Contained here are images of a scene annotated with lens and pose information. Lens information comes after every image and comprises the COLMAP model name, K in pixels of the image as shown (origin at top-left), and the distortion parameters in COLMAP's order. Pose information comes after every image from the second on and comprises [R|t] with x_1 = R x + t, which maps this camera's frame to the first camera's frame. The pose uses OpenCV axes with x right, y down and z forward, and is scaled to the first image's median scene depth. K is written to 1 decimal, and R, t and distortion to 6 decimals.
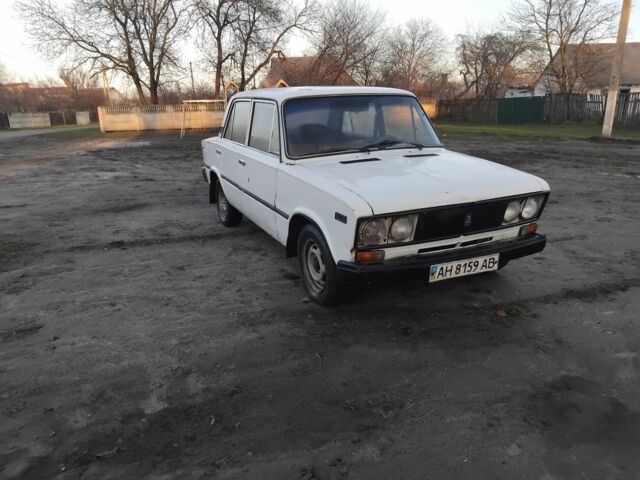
lens RADIAL K [[484.4, 0, 319.0], [0, 484.4, 239.6], [0, 0, 1]] dist [-0.021211, 0.005798]
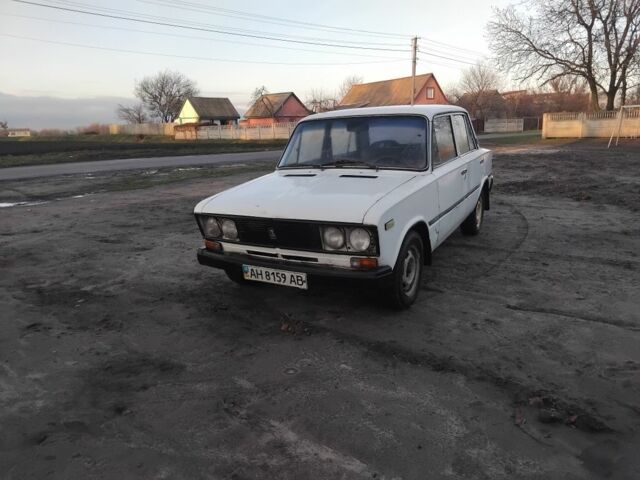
lens RADIAL K [[484.4, 0, 318.7], [0, 484.4, 240.5], [0, 0, 1]] dist [-0.021211, 0.005798]
pose [[0.585773, 0.191453, -0.787538, 0.981823], [-0.196968, 0.976195, 0.090811, -0.115159], [0.786176, 0.101925, 0.609539, 0.319961]]
